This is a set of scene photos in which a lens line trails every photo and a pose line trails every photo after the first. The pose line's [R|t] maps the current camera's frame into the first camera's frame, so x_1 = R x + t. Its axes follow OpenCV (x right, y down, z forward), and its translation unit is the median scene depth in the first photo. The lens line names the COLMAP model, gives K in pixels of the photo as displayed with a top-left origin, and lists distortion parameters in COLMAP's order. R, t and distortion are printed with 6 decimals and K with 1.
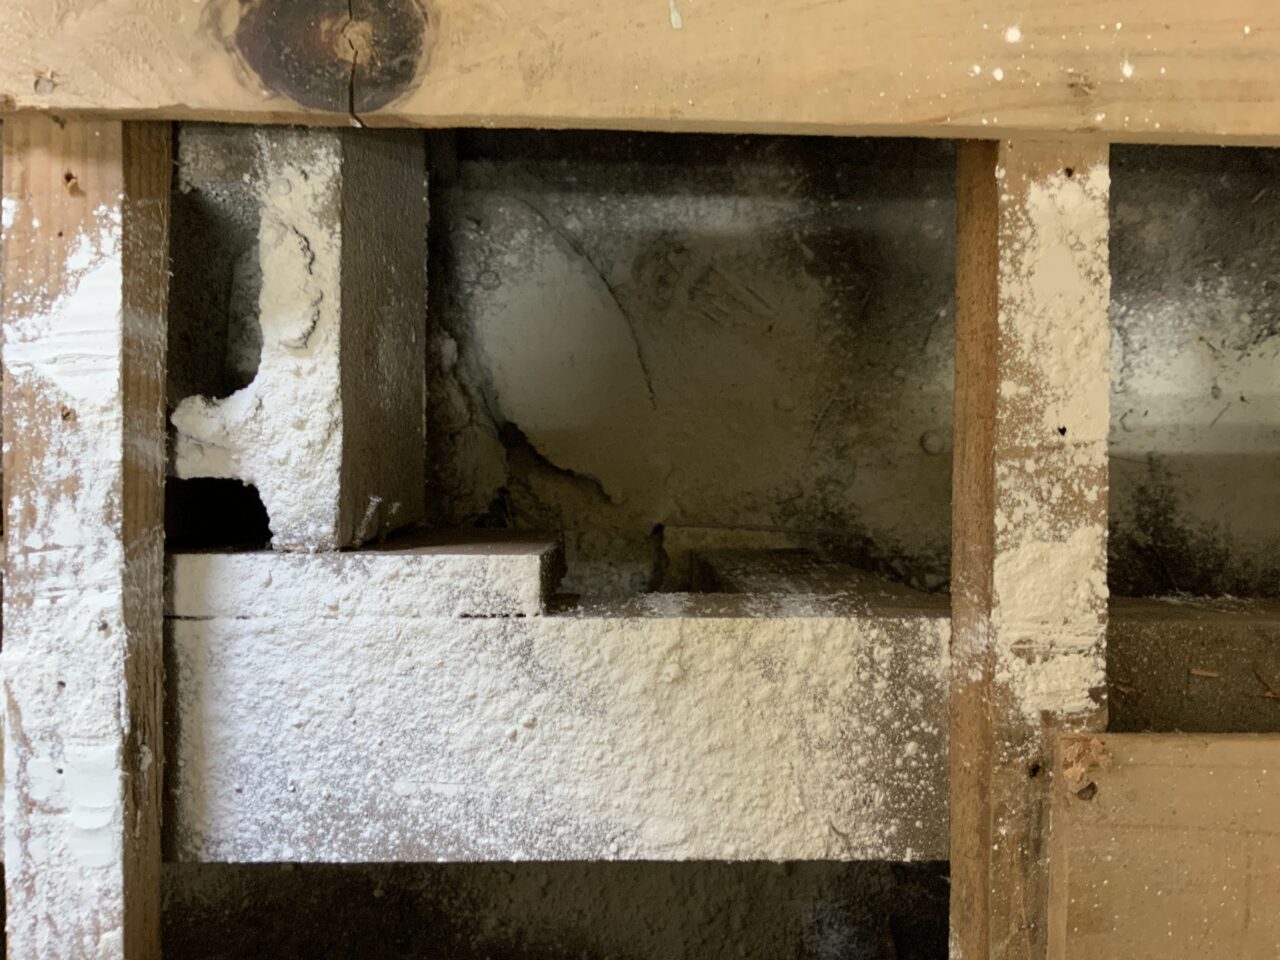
lens RADIAL K [[1065.1, 0, 626.5], [0, 1065.1, 486.8], [0, 0, 1]] dist [0.092866, -0.192147]
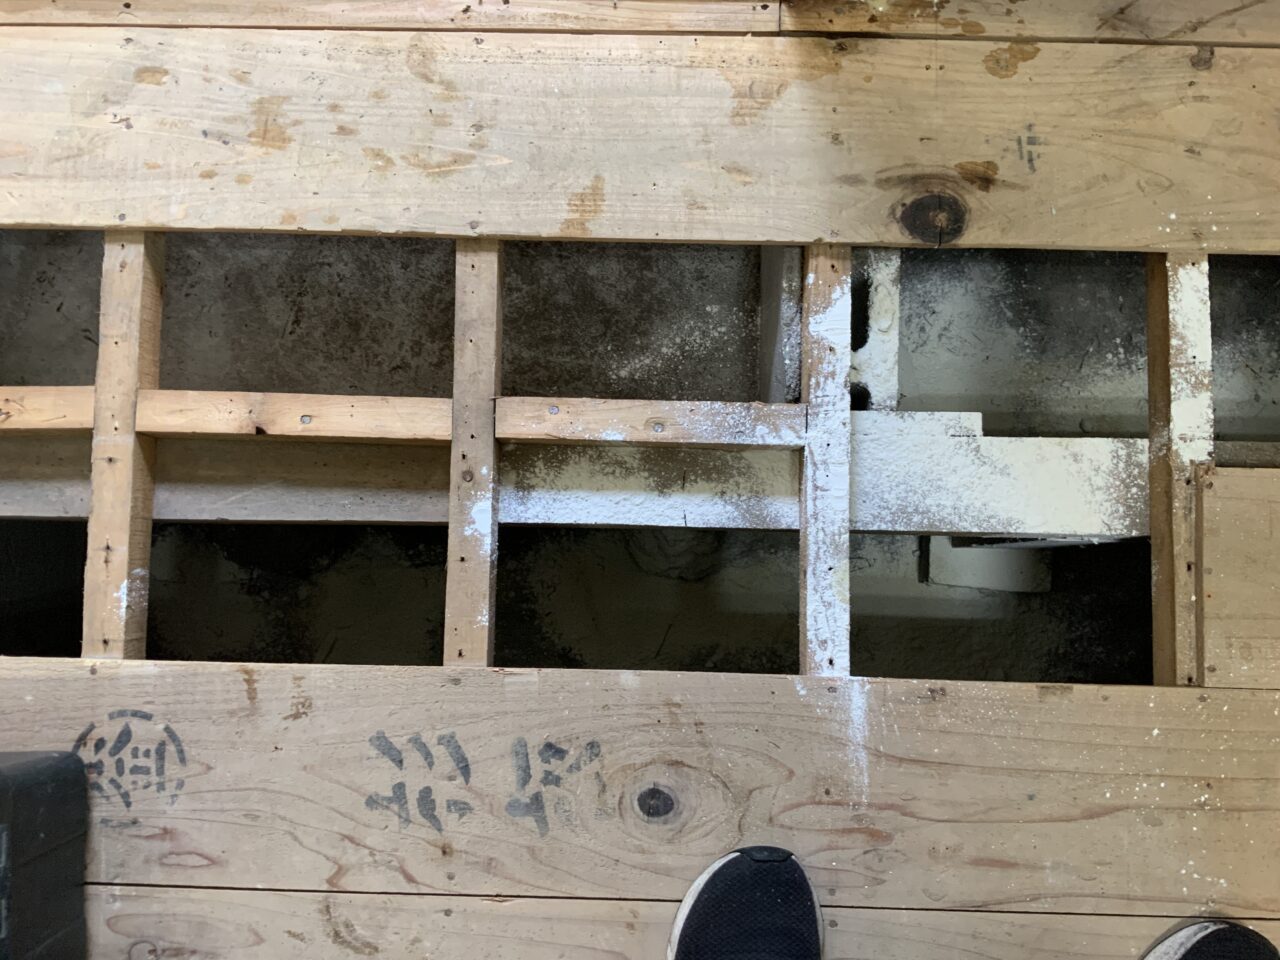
lens RADIAL K [[1065.1, 0, 628.6], [0, 1065.1, 487.6], [0, 0, 1]] dist [0.092866, -0.192147]
pose [[0.999251, 0.008775, -0.037683, -0.909847], [-0.012085, 0.996001, -0.088516, 0.529697], [0.036756, 0.088905, 0.995362, -1.714062]]
